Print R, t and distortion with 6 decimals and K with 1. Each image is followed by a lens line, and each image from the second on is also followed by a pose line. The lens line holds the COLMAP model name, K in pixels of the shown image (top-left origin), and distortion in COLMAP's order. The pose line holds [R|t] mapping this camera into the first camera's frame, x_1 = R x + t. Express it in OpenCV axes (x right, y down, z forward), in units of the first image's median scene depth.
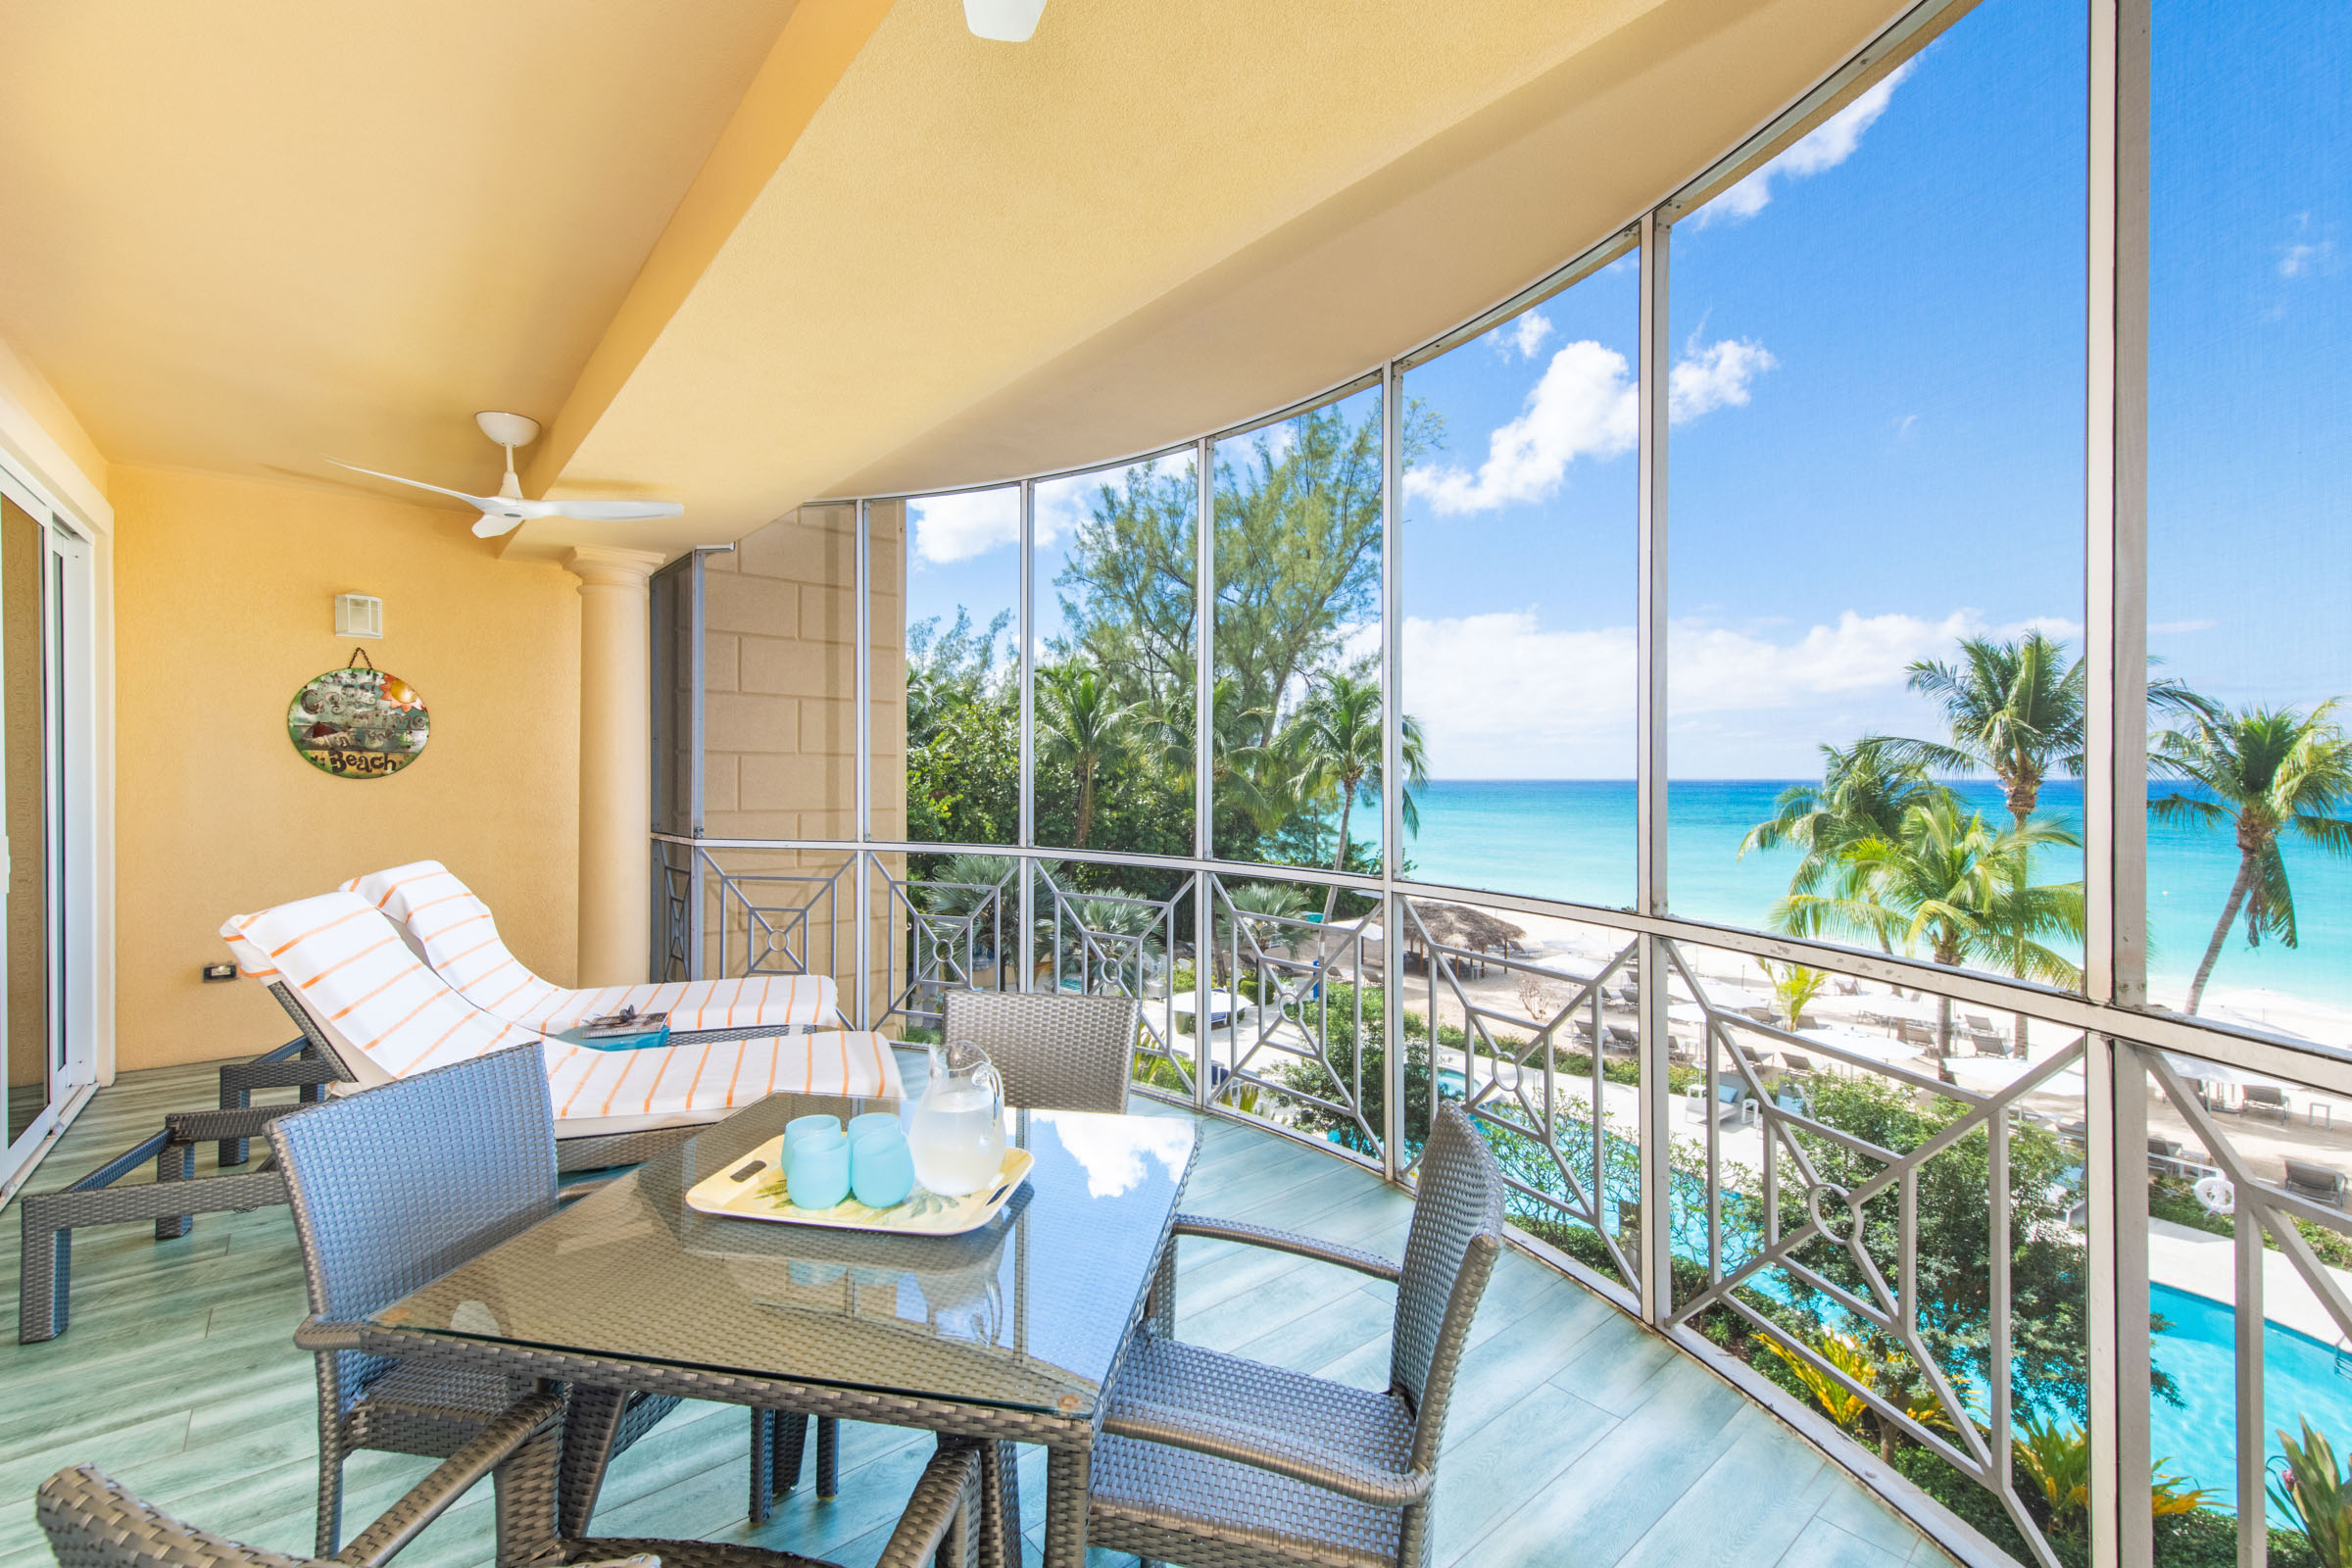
lens RADIAL K [[986.0, 0, 1151.6], [0, 986.0, 787.6], [0, 0, 1]] dist [-0.002065, 0.005437]
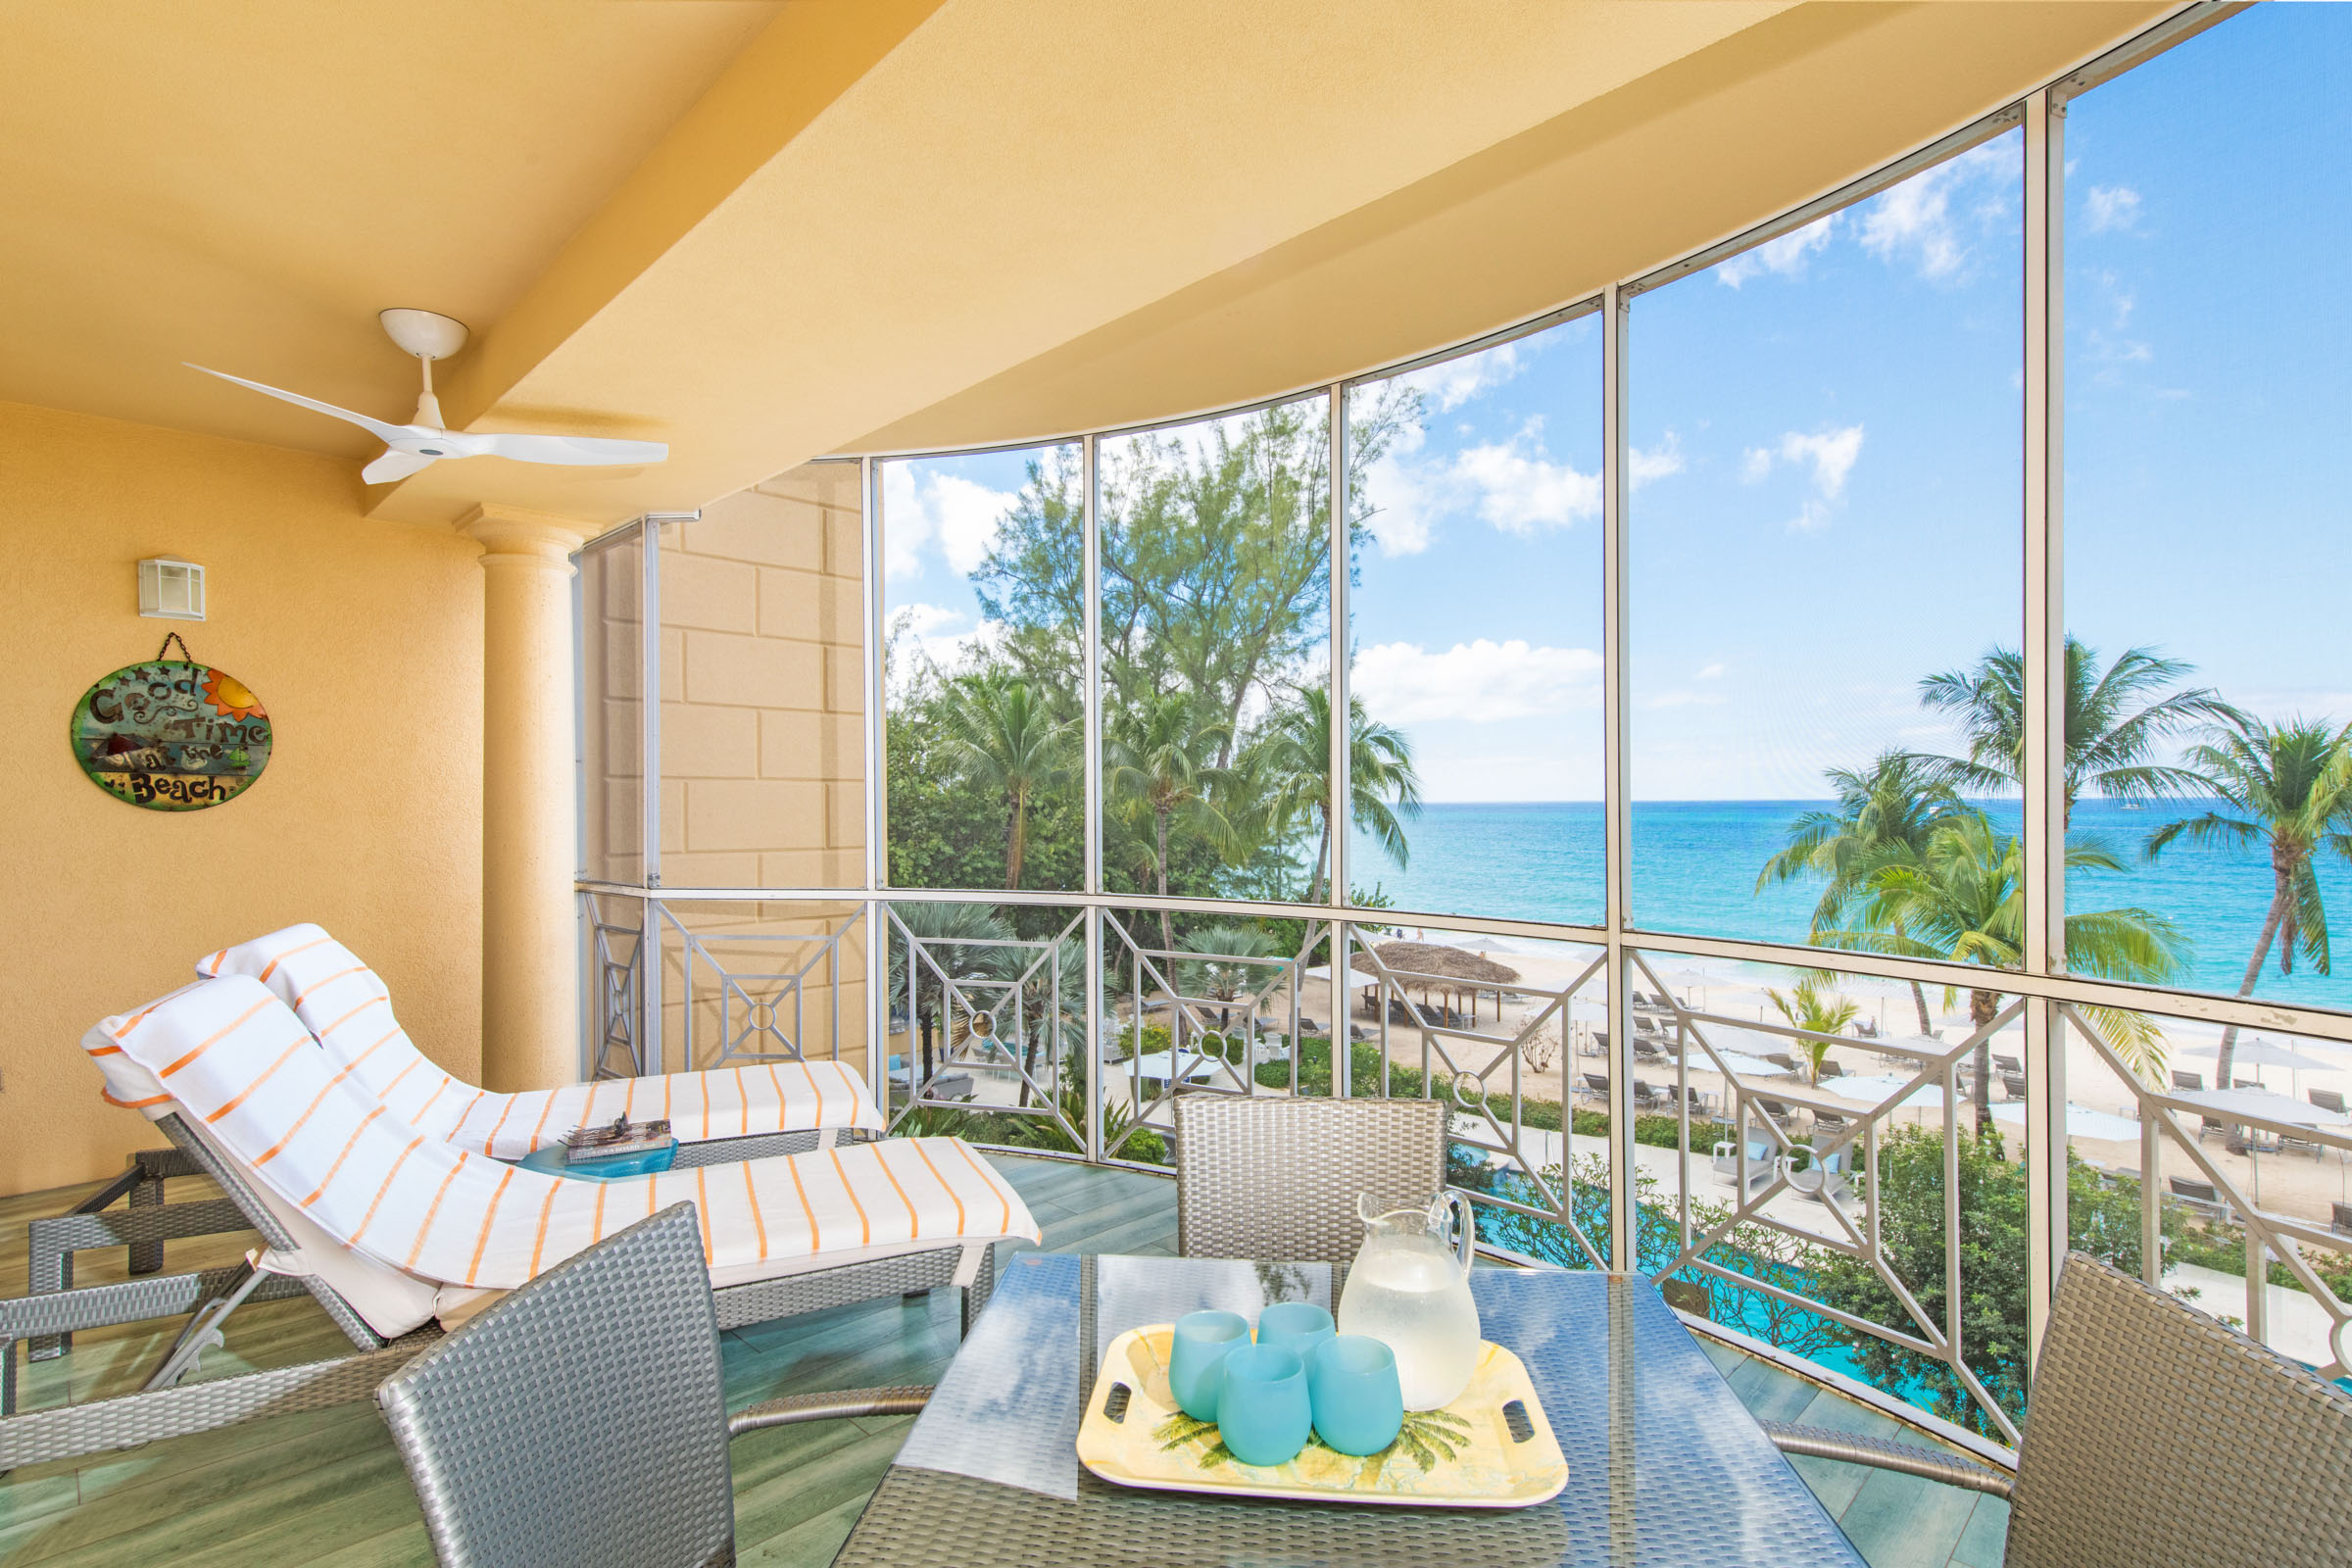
lens RADIAL K [[1126.6, 0, 1181.4], [0, 1126.6, 806.2], [0, 0, 1]] dist [0.030346, -0.015680]
pose [[0.994632, -0.007471, 0.103206, -0.068542], [0.008241, 0.999941, -0.007041, -0.000377], [-0.103147, 0.007854, 0.994635, 0.037450]]
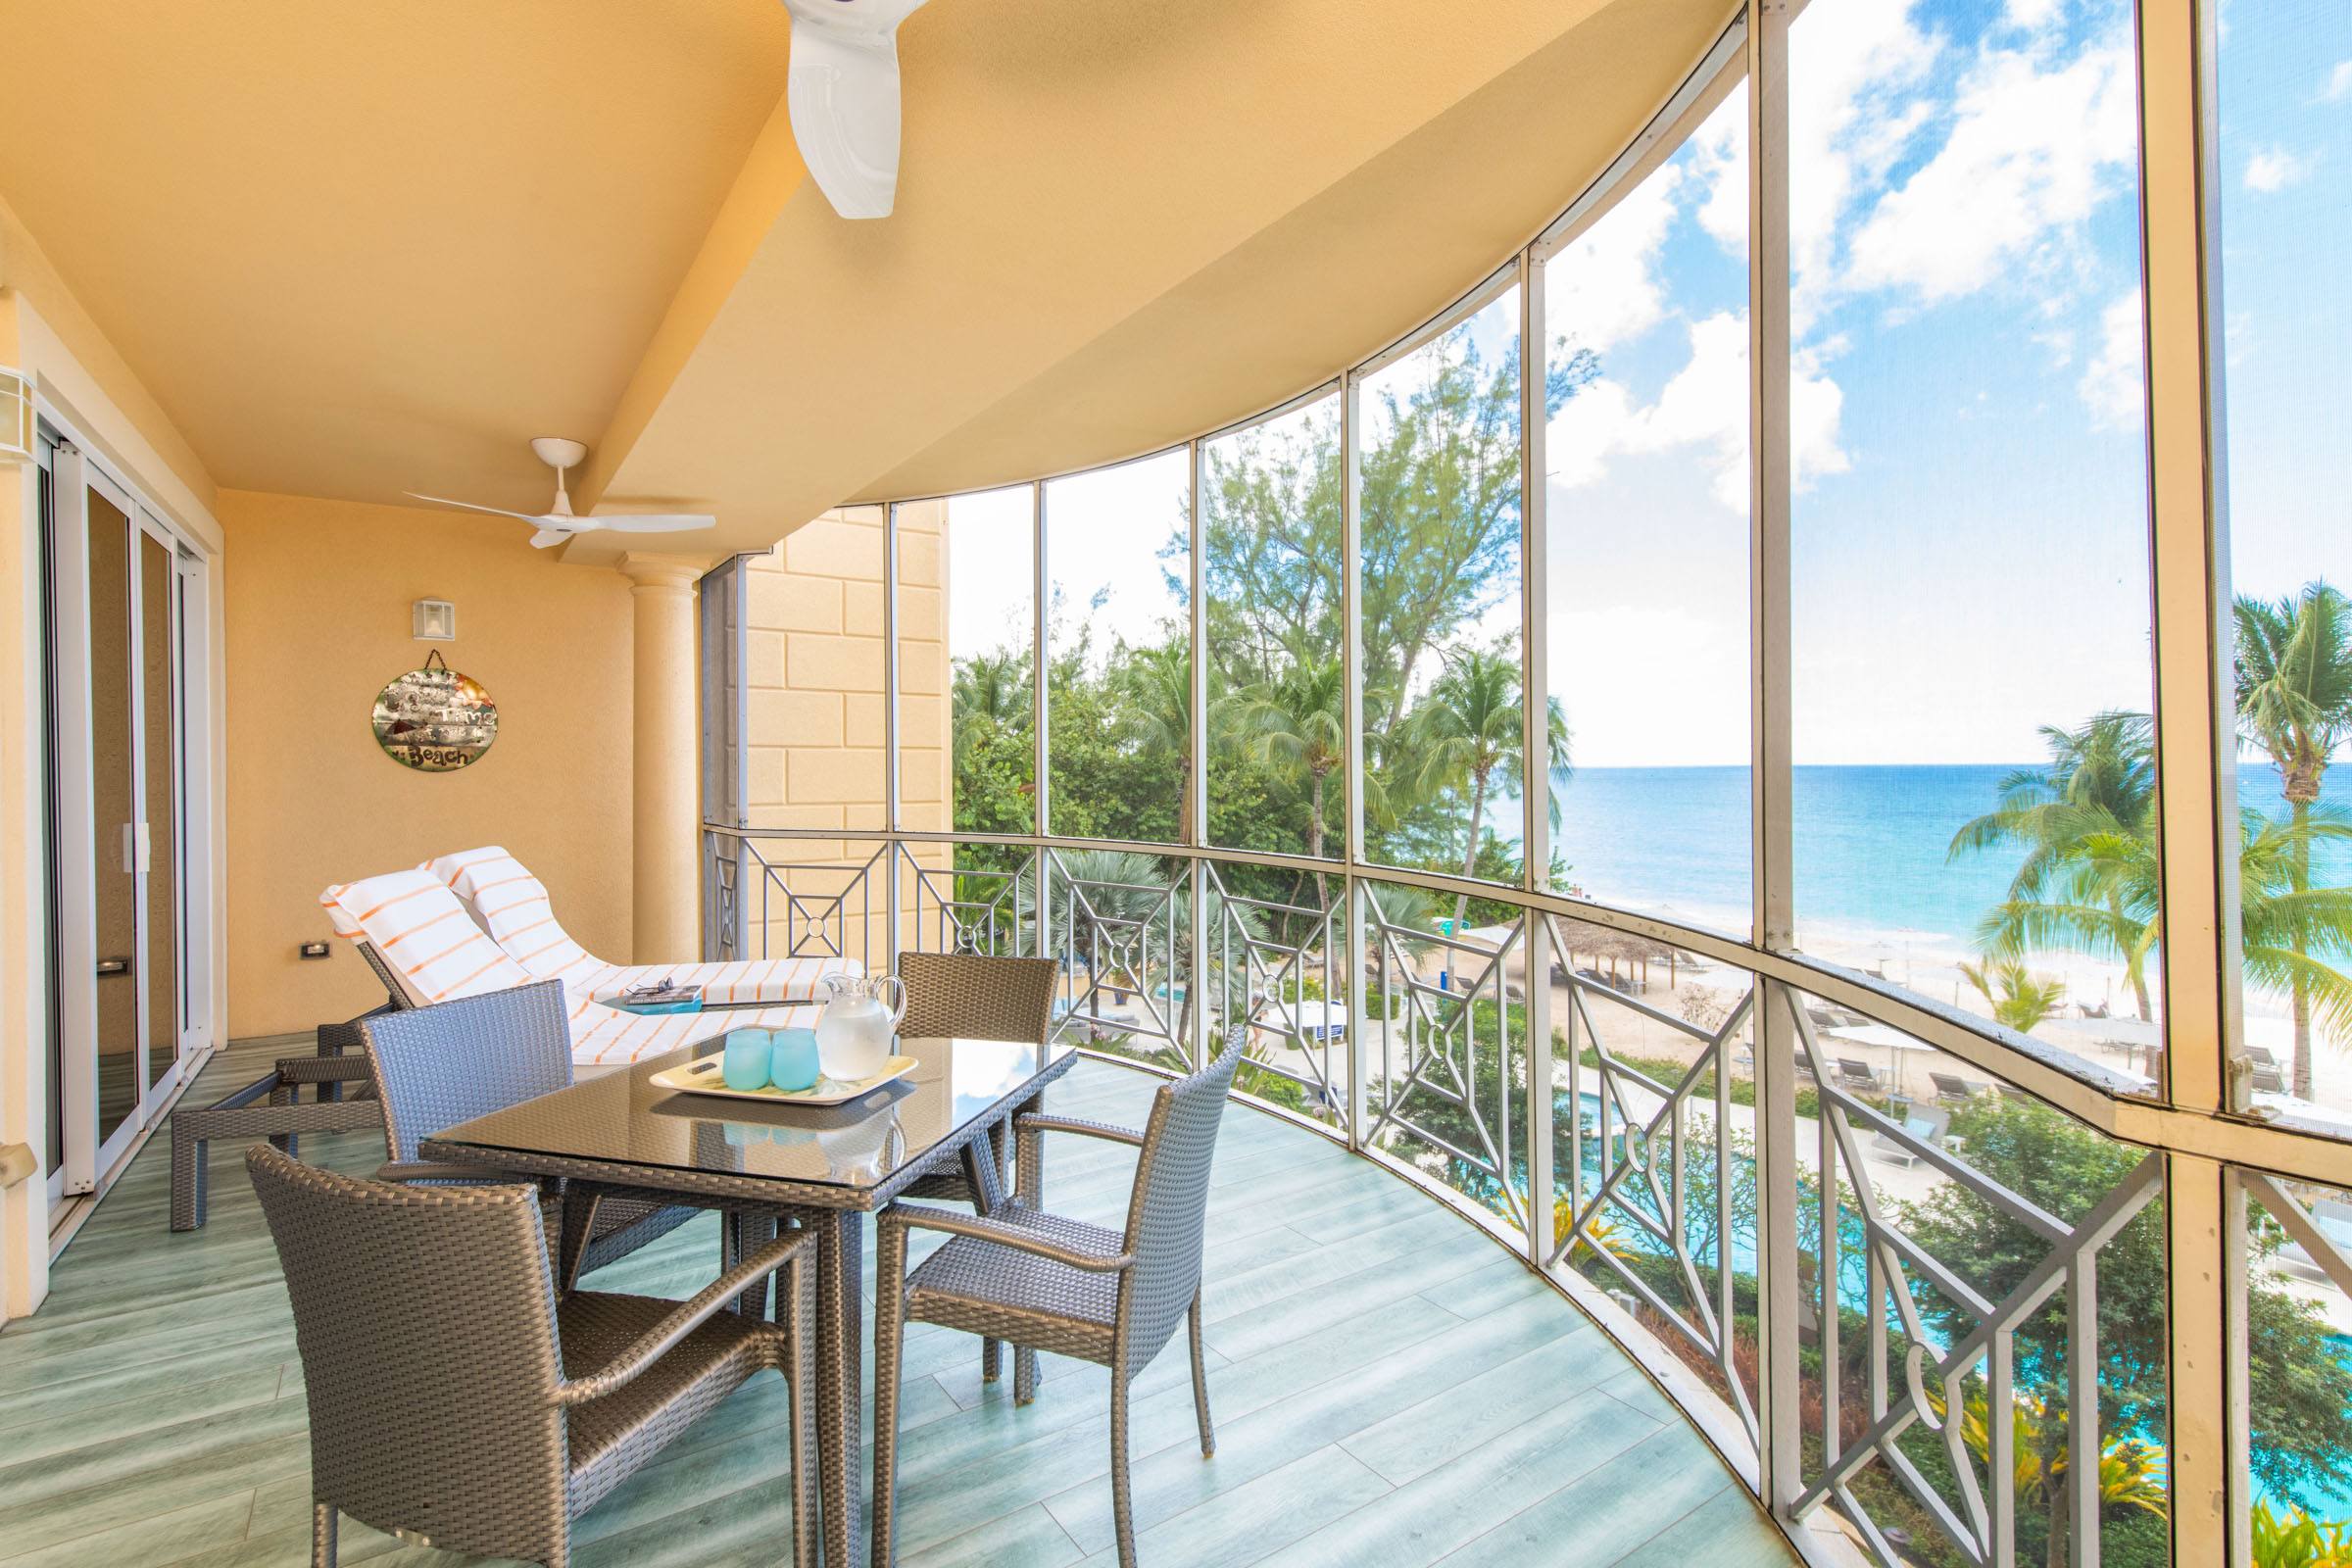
lens RADIAL K [[1104.5, 0, 1175.4], [0, 1104.5, 775.9], [0, 0, 1]] dist [0.019447, -0.000470]
pose [[0.995433, -0.005524, -0.095306, 0.053444], [0.005299, 0.999983, -0.002611, 0.001370], [0.095319, 0.002094, 0.995445, -0.060686]]
